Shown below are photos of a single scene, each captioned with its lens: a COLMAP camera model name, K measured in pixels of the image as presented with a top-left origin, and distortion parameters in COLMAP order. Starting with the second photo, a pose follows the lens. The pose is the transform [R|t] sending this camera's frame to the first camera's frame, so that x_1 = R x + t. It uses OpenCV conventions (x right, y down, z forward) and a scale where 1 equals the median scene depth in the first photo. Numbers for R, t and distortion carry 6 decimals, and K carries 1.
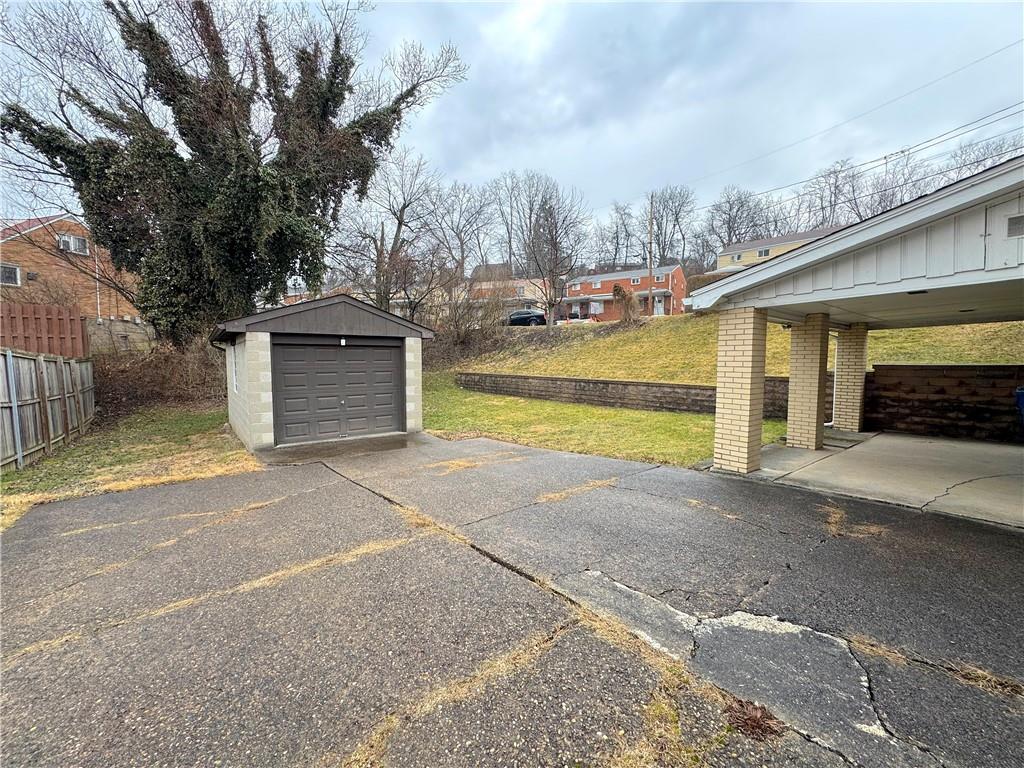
lens RADIAL K [[407.5, 0, 510.9], [0, 407.5, 385.2], [0, 0, 1]] dist [-0.001034, -0.000167]
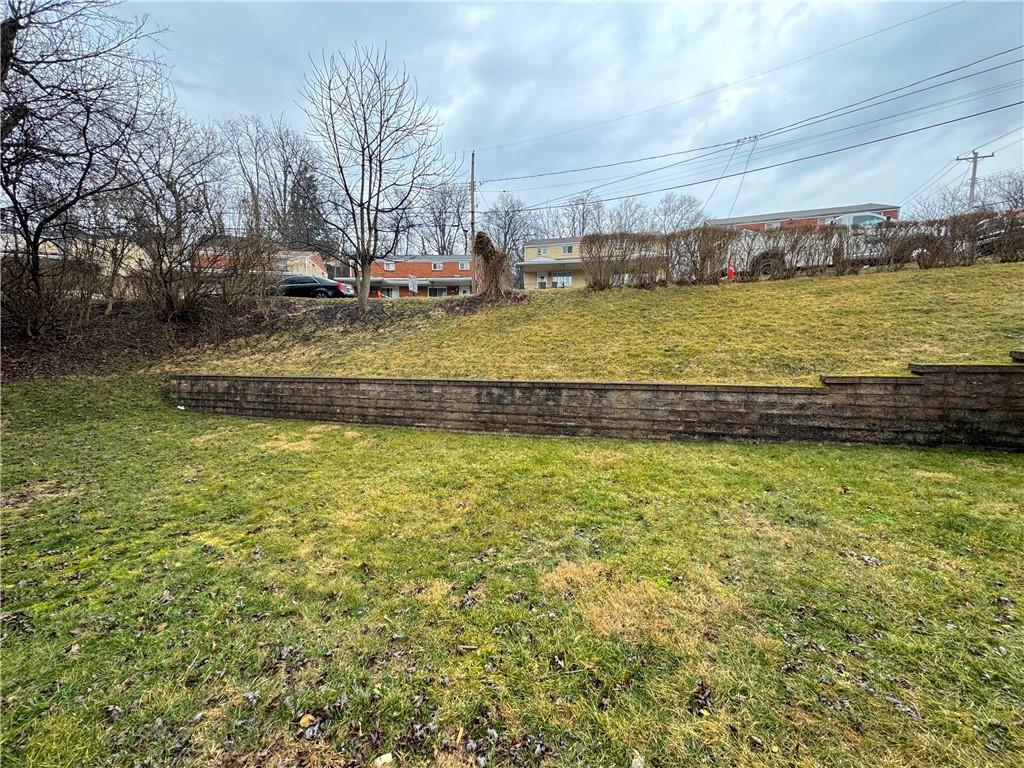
lens RADIAL K [[407.5, 0, 510.9], [0, 407.5, 385.2], [0, 0, 1]] dist [-0.001034, -0.000167]
pose [[0.849285, -0.032281, 0.526947, -0.048338], [0.035277, 0.999368, 0.004365, -0.008664], [-0.526755, 0.014882, 0.849887, 0.429481]]
